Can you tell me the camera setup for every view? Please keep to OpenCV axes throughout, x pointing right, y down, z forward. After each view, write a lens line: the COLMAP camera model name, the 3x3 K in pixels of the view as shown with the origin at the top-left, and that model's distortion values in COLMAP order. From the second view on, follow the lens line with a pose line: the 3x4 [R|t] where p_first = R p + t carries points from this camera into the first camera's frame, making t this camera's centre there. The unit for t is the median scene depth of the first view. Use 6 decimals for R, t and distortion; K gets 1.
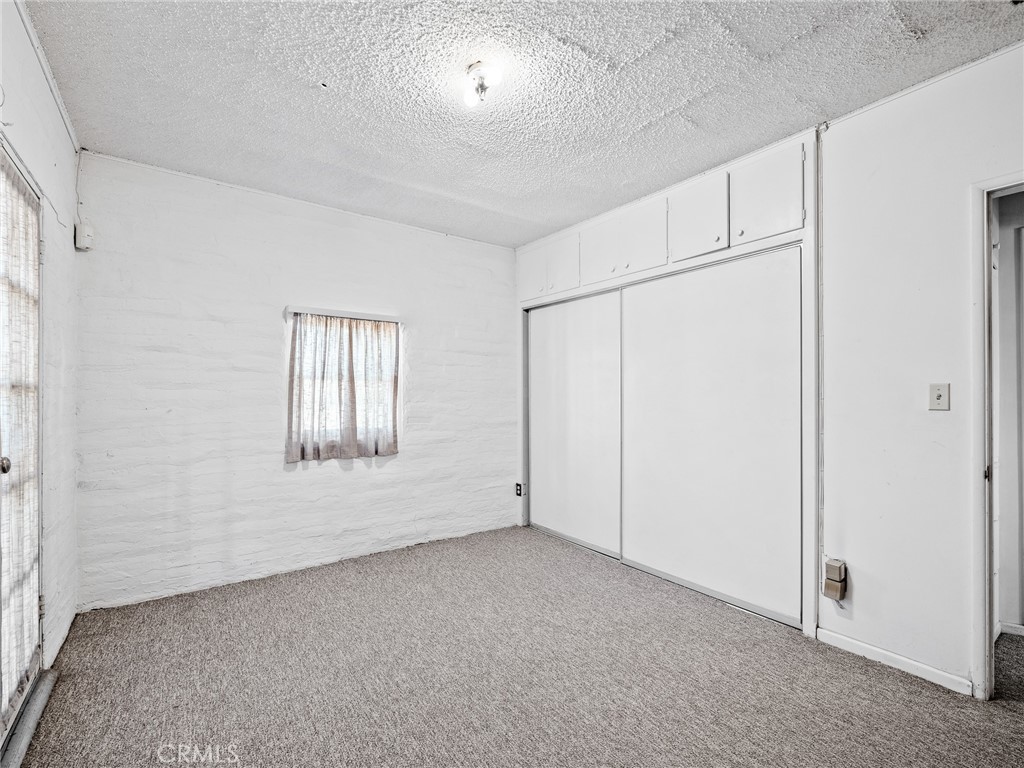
lens RADIAL K [[480.7, 0, 509.3], [0, 480.7, 398.8], [0, 0, 1]] dist [-0.000359, -0.000009]
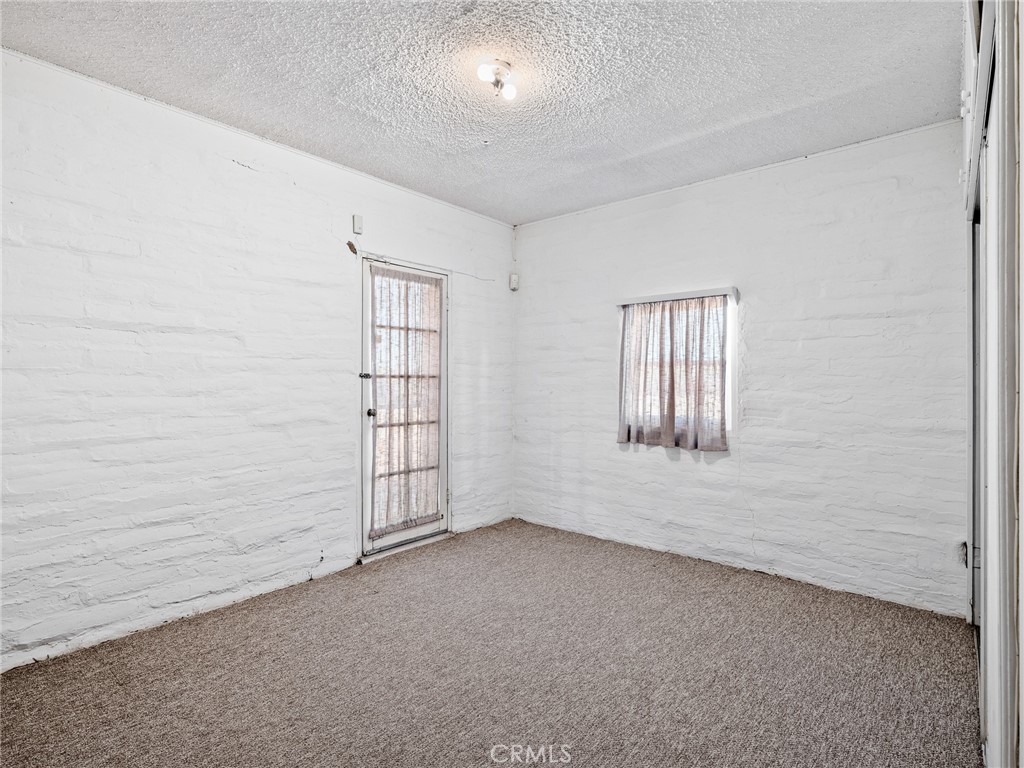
lens RADIAL K [[533.6, 0, 512.0], [0, 533.6, 384.0], [0, 0, 1]] dist [0.000540, 0.000328]
pose [[0.217449, 0.006087, -0.976053, 0.634973], [-0.008376, 0.999955, 0.004370, -0.004030], [0.976036, 0.007225, 0.217490, 0.464666]]
